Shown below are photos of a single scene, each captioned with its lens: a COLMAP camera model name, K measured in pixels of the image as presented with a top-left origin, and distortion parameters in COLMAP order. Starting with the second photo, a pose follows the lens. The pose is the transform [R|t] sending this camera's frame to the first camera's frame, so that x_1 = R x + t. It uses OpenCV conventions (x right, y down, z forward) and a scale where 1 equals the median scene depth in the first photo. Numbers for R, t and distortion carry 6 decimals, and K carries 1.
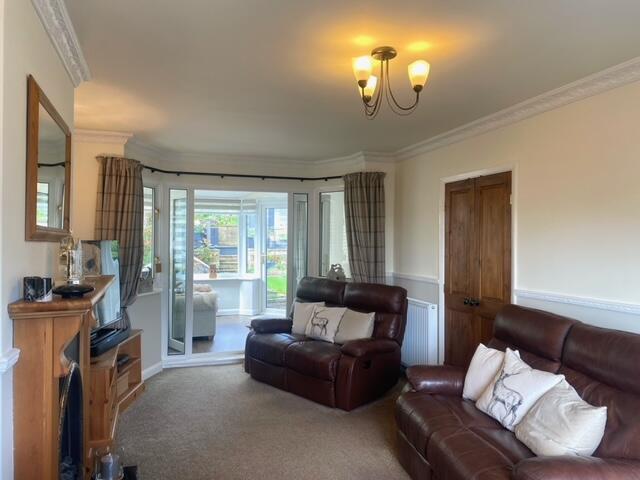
lens RADIAL K [[486.1, 0, 322.8], [0, 486.1, 239.4], [0, 0, 1]] dist [0.080632, -0.120981]
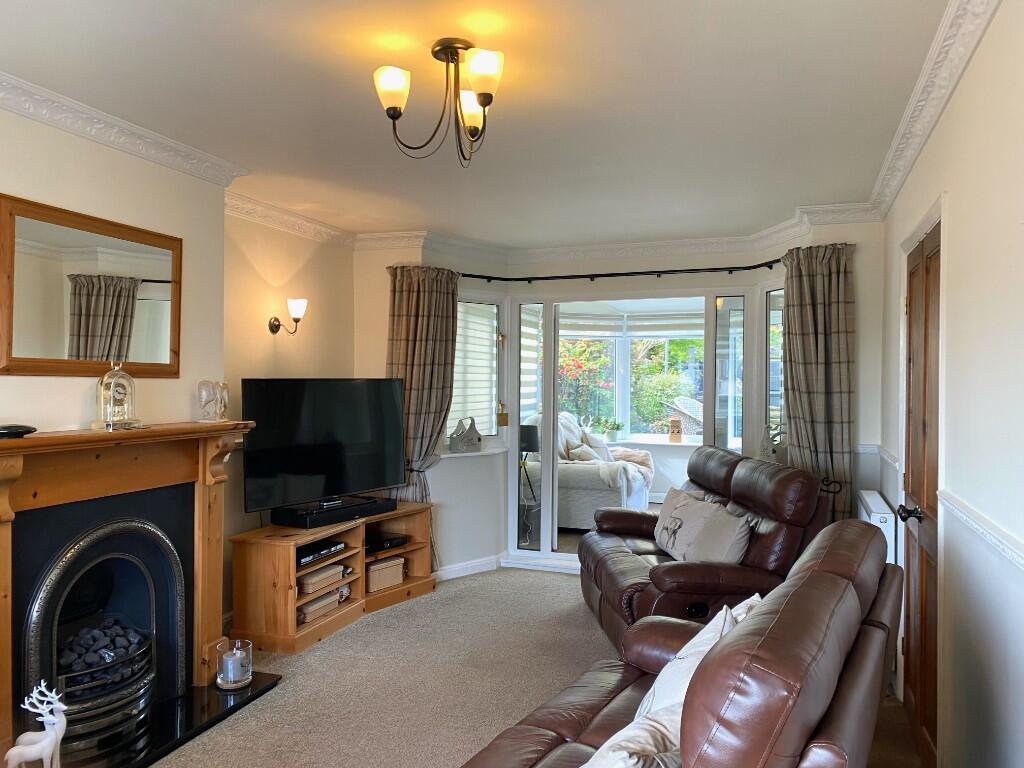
lens RADIAL K [[785.3, 0, 512.0], [0, 785.3, 384.0], [0, 0, 1]] dist [0.193153, -0.126912]
pose [[0.786016, 0.003853, -0.618195, 0.412304], [-0.002343, 0.999992, 0.003252, 0.005402], [0.618202, -0.001108, 0.786018, 0.155104]]
